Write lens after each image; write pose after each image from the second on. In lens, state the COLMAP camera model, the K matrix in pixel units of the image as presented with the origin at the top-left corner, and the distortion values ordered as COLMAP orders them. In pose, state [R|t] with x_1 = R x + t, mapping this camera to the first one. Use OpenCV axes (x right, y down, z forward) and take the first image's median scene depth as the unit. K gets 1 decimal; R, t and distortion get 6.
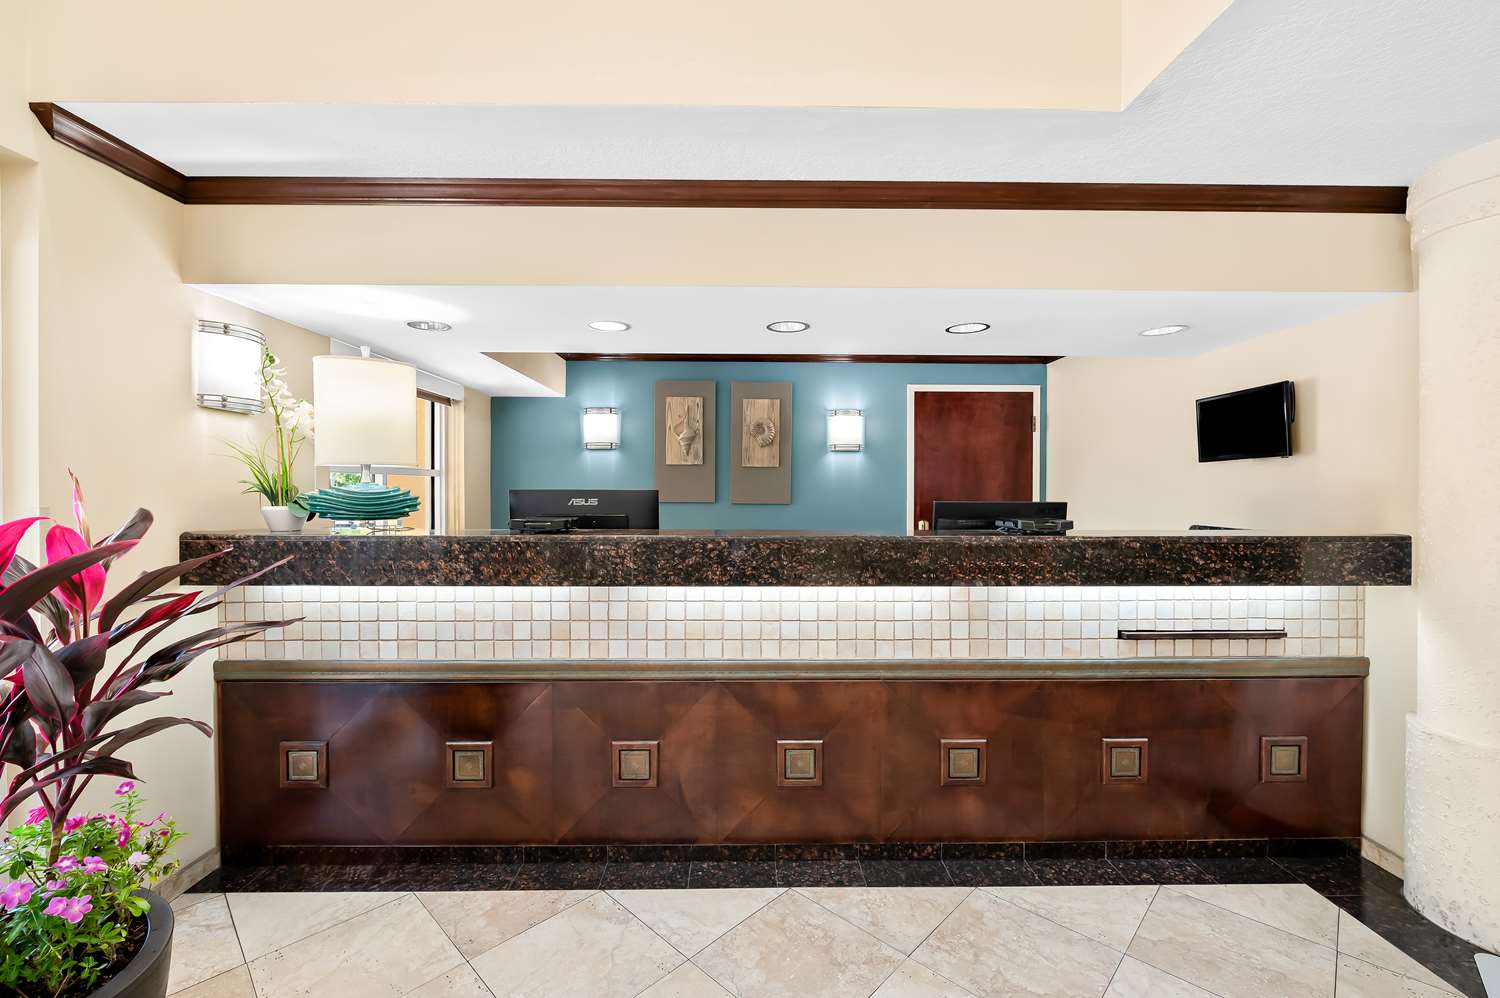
lens RADIAL K [[629.6, 0, 760.6], [0, 629.6, 486.7], [0, 0, 1]] dist [-0.012573, -0.000051]
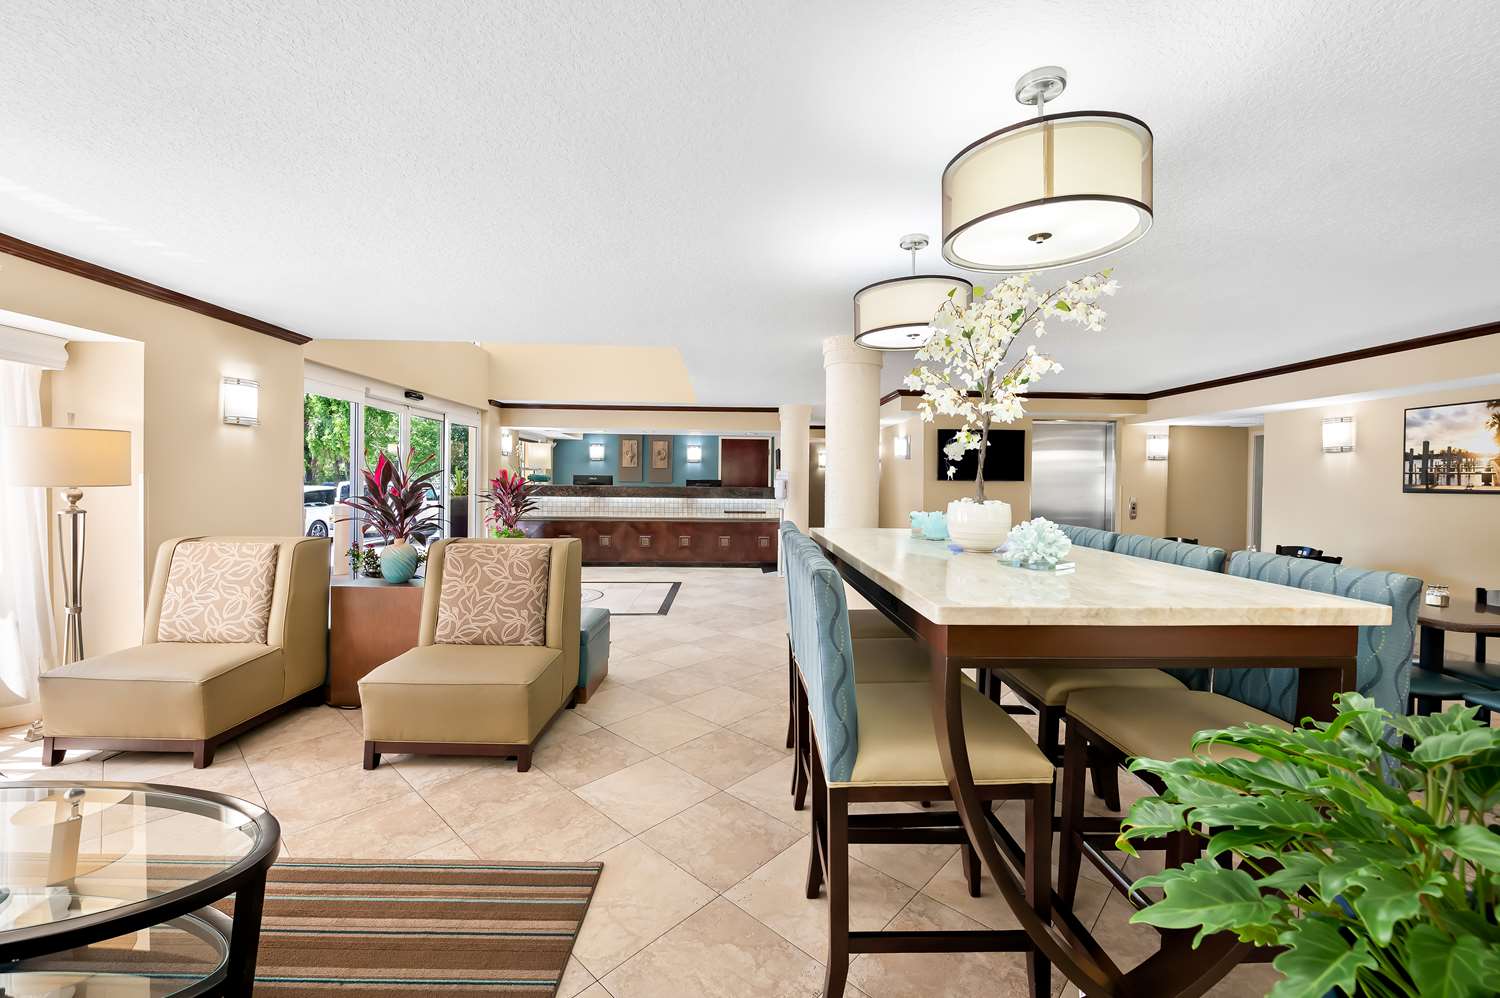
lens RADIAL K [[602.3, 0, 747.7], [0, 602.3, 479.5], [0, 0, 1]] dist [-0.000330, -0.000150]
pose [[0.999942, 0.010269, 0.003303, 0.703891], [-0.010259, 0.999943, -0.002958, 0.036982], [-0.003333, 0.002924, 0.999990, -2.899079]]
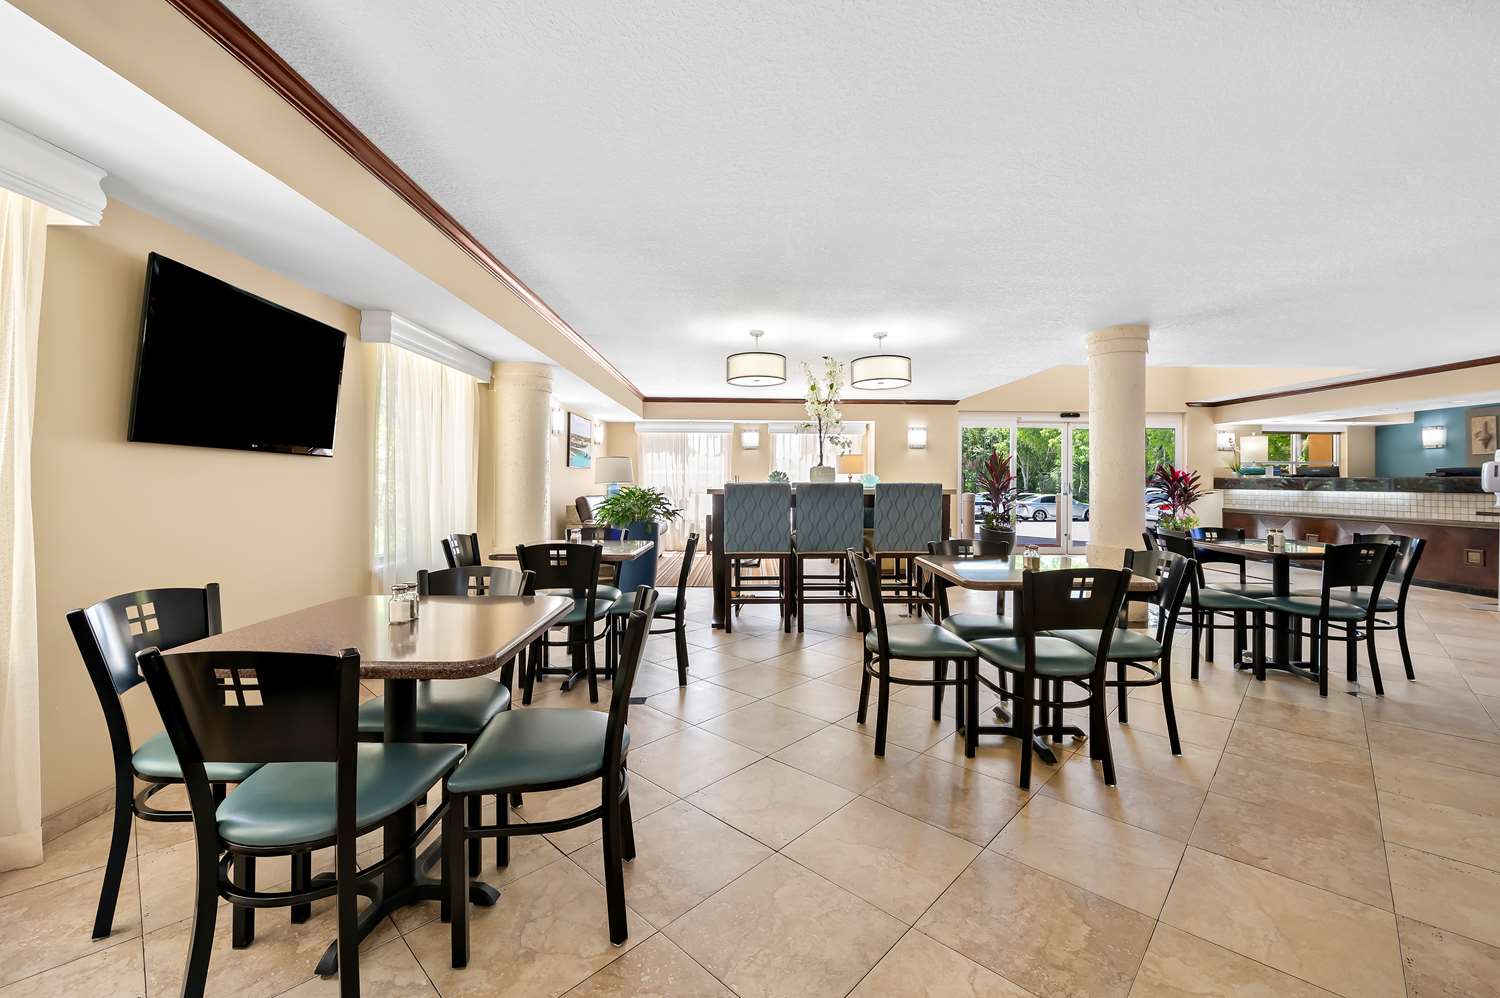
lens RADIAL K [[602.3, 0, 747.7], [0, 602.3, 479.5], [0, 0, 1]] dist [-0.000330, -0.000150]
pose [[-0.003269, -0.001971, -0.999993, 3.268978], [-0.007347, 0.999971, -0.001947, 0.114139], [0.999968, 0.007341, -0.003283, -2.245462]]
